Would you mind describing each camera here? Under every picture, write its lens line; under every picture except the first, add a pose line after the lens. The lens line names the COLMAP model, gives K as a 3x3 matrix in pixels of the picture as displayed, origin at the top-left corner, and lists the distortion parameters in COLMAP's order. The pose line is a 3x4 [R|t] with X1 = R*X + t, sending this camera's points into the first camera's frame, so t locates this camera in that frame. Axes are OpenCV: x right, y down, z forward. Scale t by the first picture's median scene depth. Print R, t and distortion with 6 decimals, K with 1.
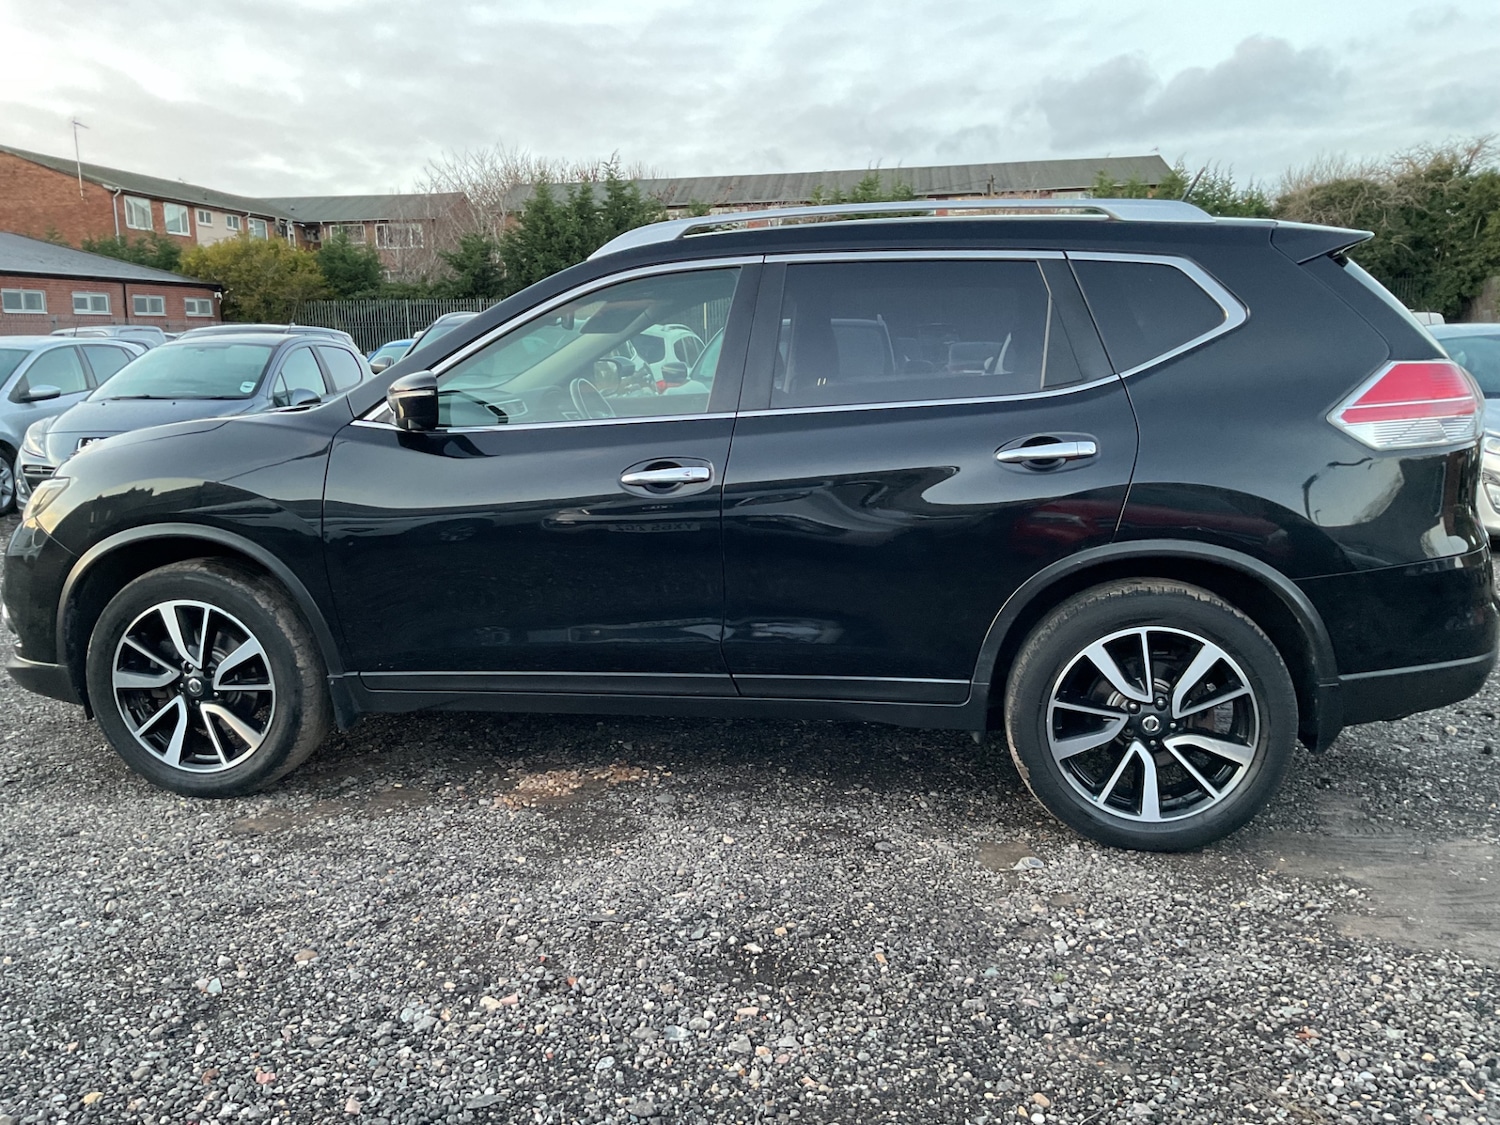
lens RADIAL K [[1265.2, 0, 738.7], [0, 1265.2, 547.8], [0, 0, 1]] dist [0.066602, -0.102621]
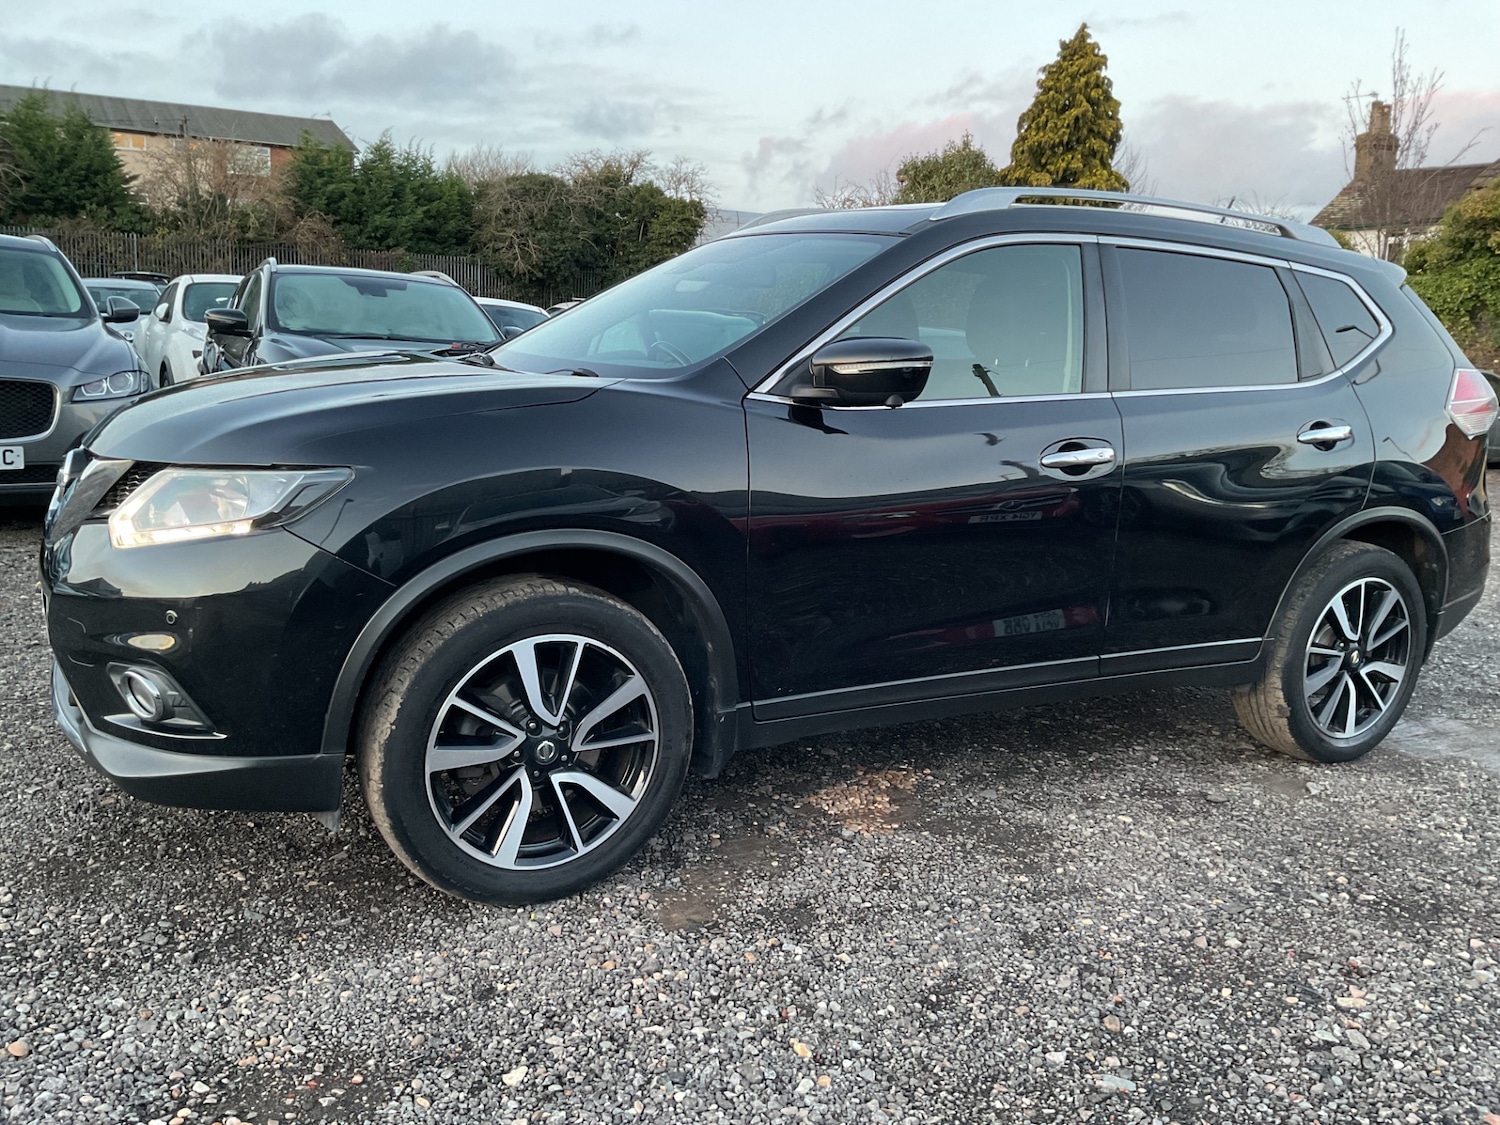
lens RADIAL K [[1269.9, 0, 732.6], [0, 1269.9, 559.0], [0, 0, 1]] dist [0.073250, -0.142853]
pose [[0.777970, -0.058048, 0.625614, -0.846809], [0.038027, 0.998248, 0.045334, -0.032535], [-0.627149, -0.011478, 0.778814, 0.391557]]
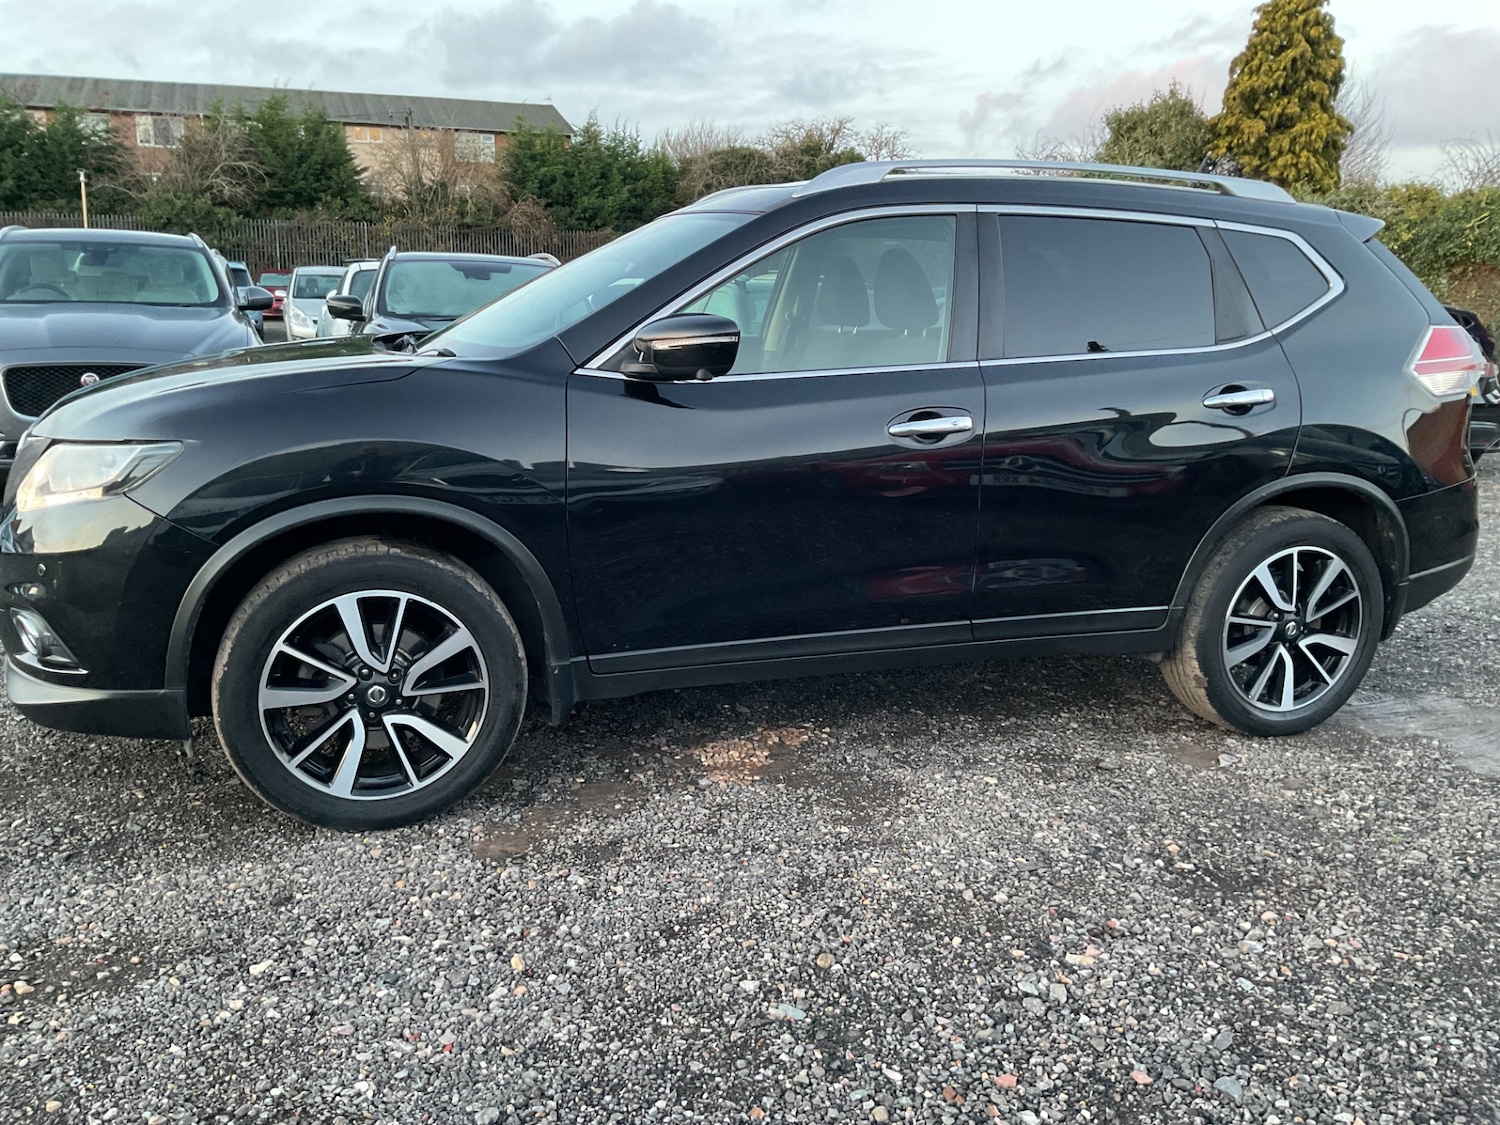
lens RADIAL K [[1269.9, 0, 732.6], [0, 1269.9, 559.0], [0, 0, 1]] dist [0.073250, -0.142853]
pose [[0.879062, -0.065818, 0.472142, -0.647340], [0.041389, 0.997220, 0.061955, -0.020608], [-0.474907, -0.034921, 0.879343, 0.188545]]
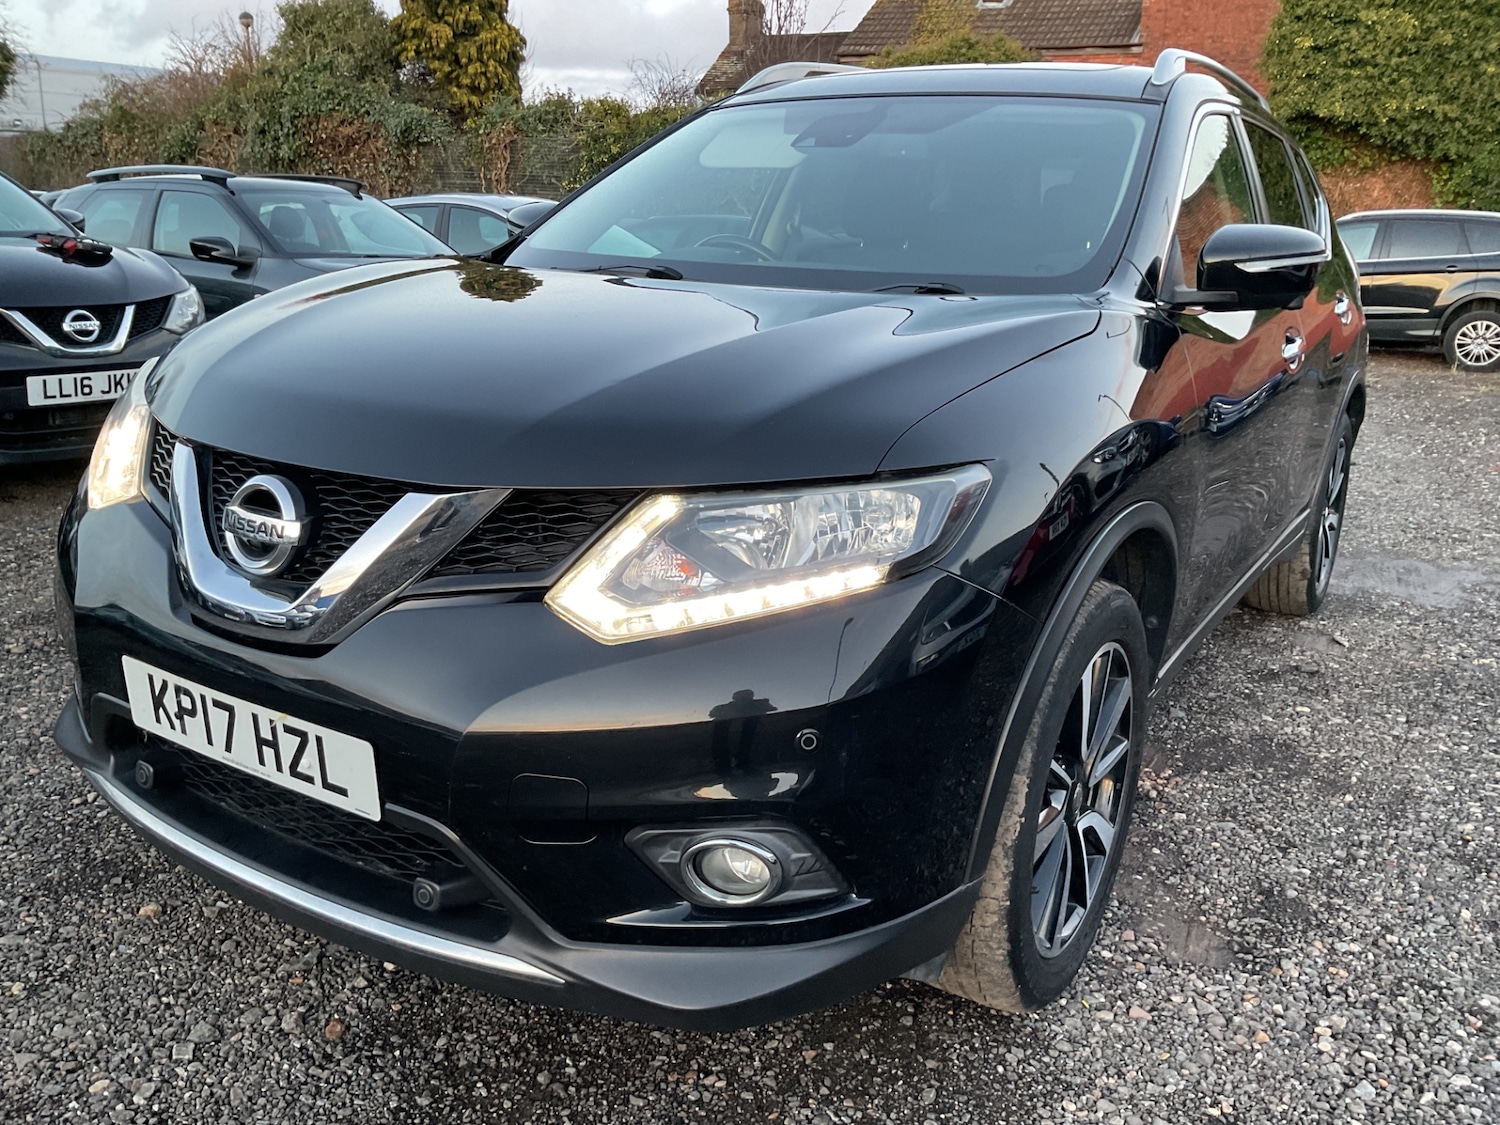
lens RADIAL K [[1272.5, 0, 735.0], [0, 1272.5, 562.9], [0, 0, 1]] dist [0.029341, -0.063424]
pose [[0.370435, -0.218077, 0.902896, -1.029926], [0.114125, 0.975369, 0.188759, -0.121453], [-0.921821, 0.033120, 0.386199, 0.984840]]
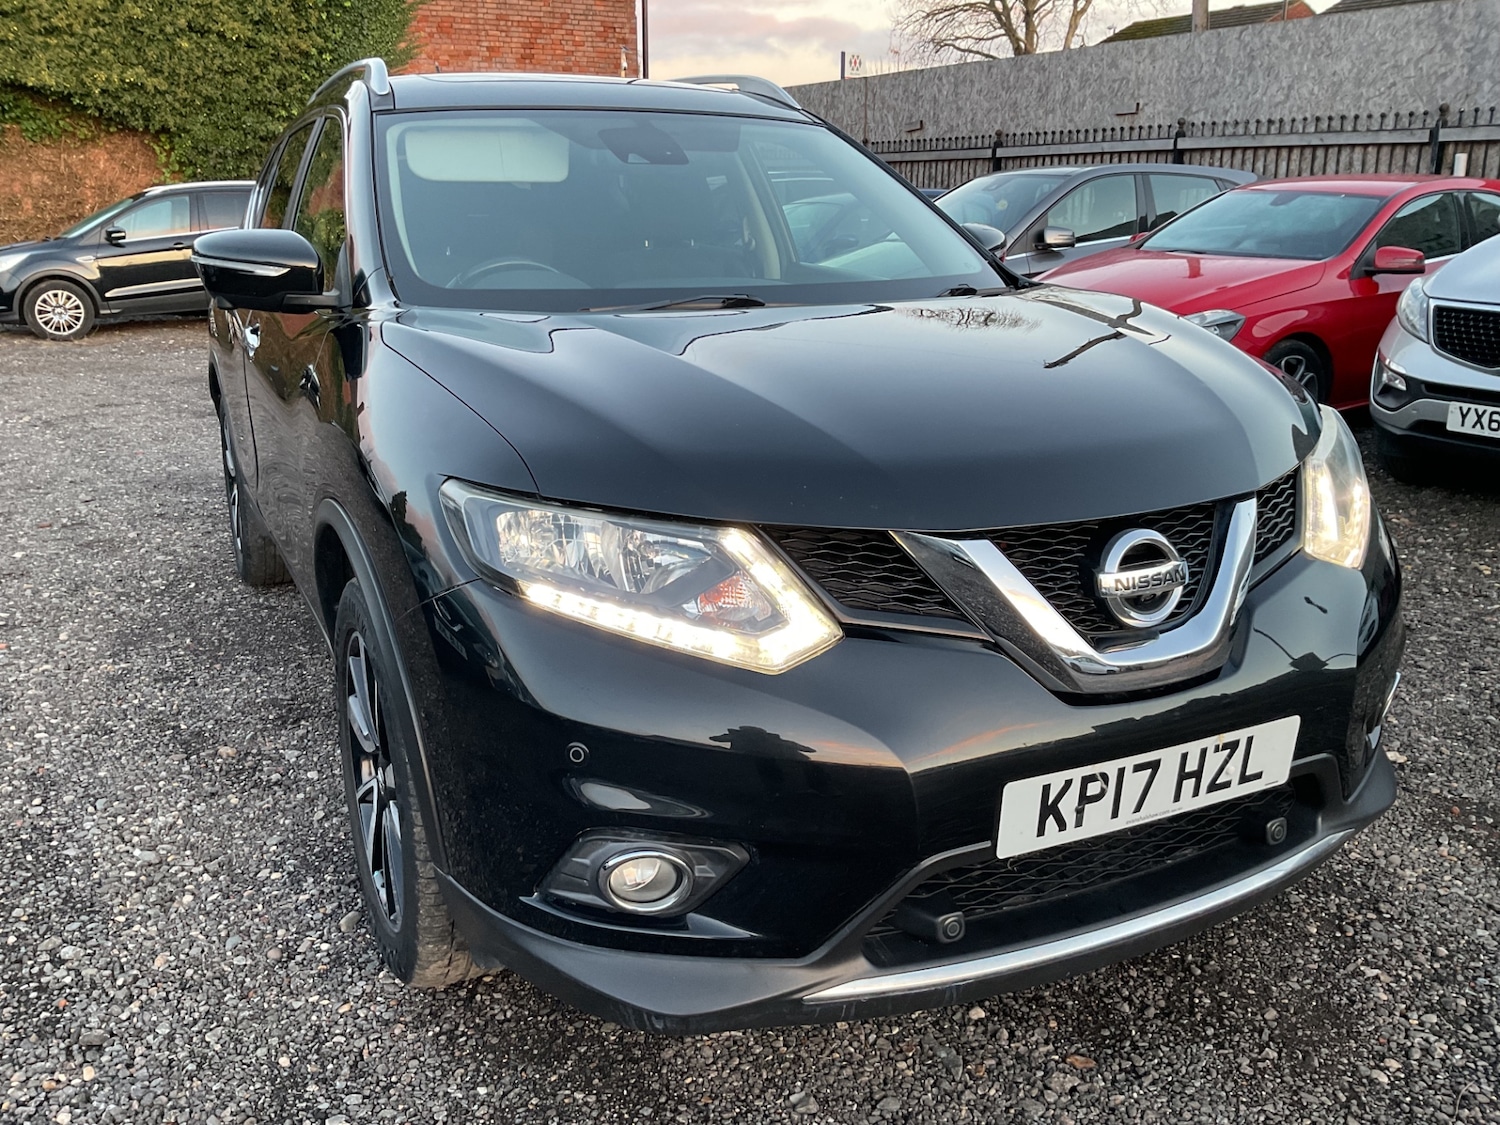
lens RADIAL K [[1286.6, 0, 742.6], [0, 1286.6, 545.3], [0, 0, 1]] dist [0.008769, -0.023320]
pose [[-0.600720, -0.190000, 0.776554, -0.942053], [0.145075, 0.929314, 0.339602, -0.269106], [-0.786186, 0.316664, -0.530693, 1.734906]]
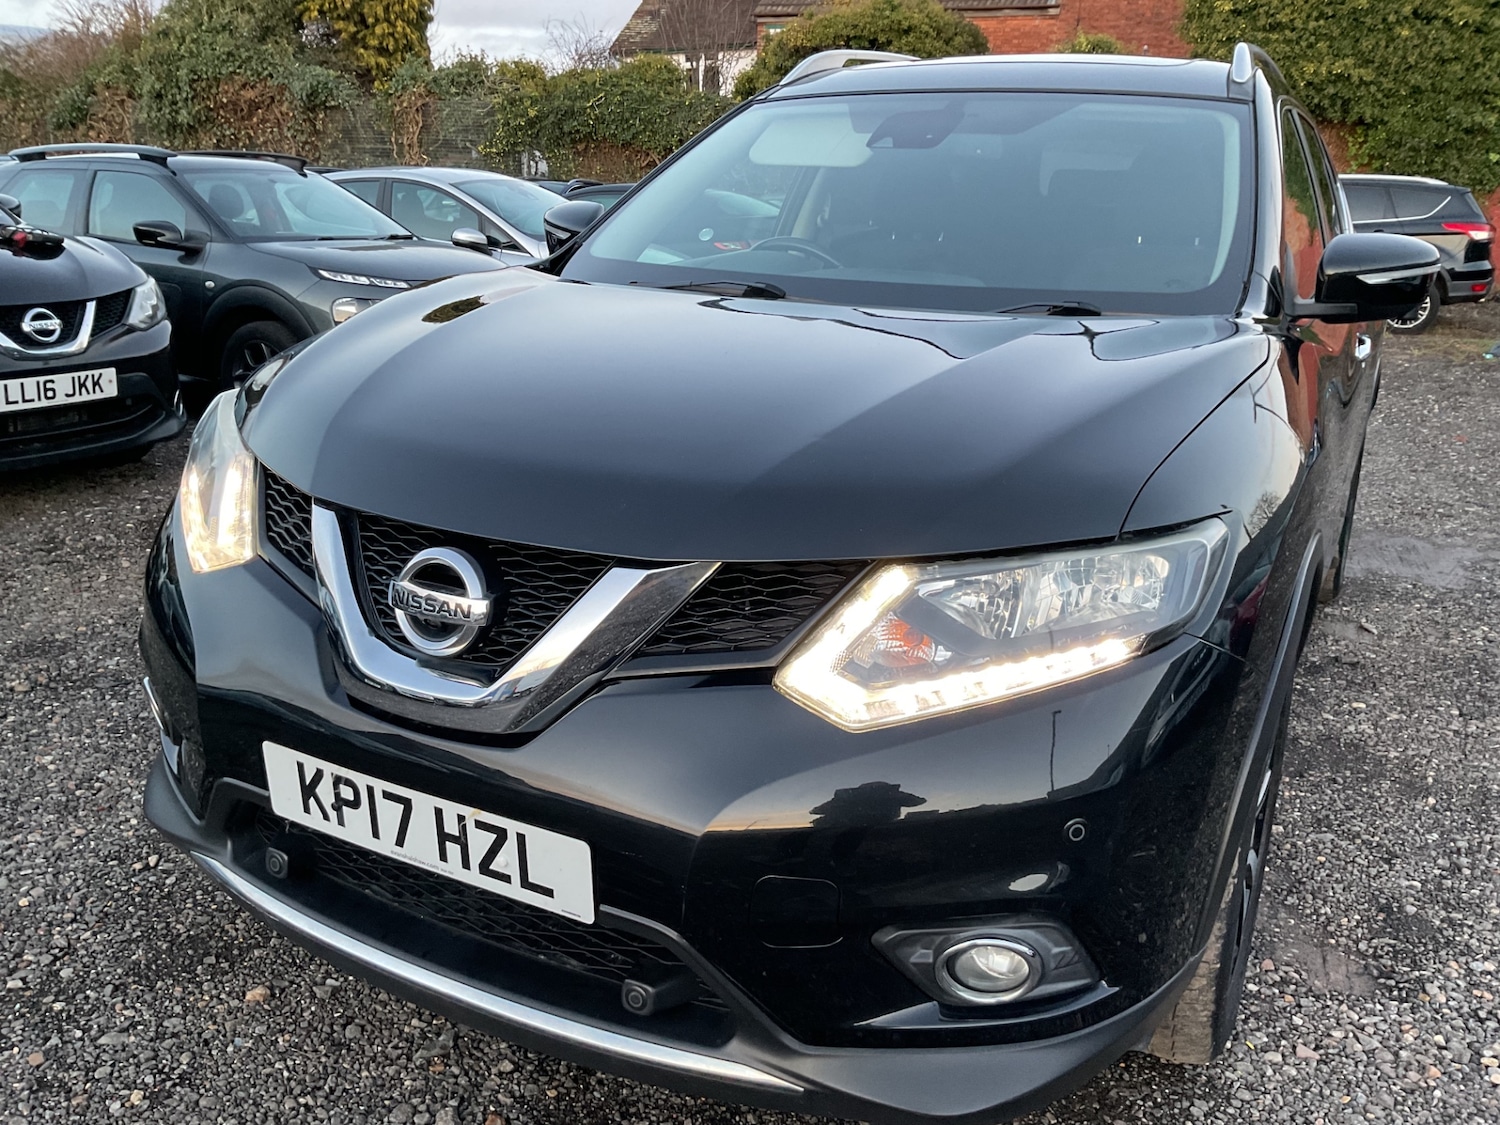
lens RADIAL K [[1272.5, 0, 735.0], [0, 1272.5, 562.9], [0, 0, 1]] dist [0.029341, -0.063424]
pose [[0.300594, -0.253531, 0.919437, -1.027255], [0.125224, 0.966167, 0.225477, -0.164217], [-0.945496, 0.047358, 0.322172, 1.097050]]
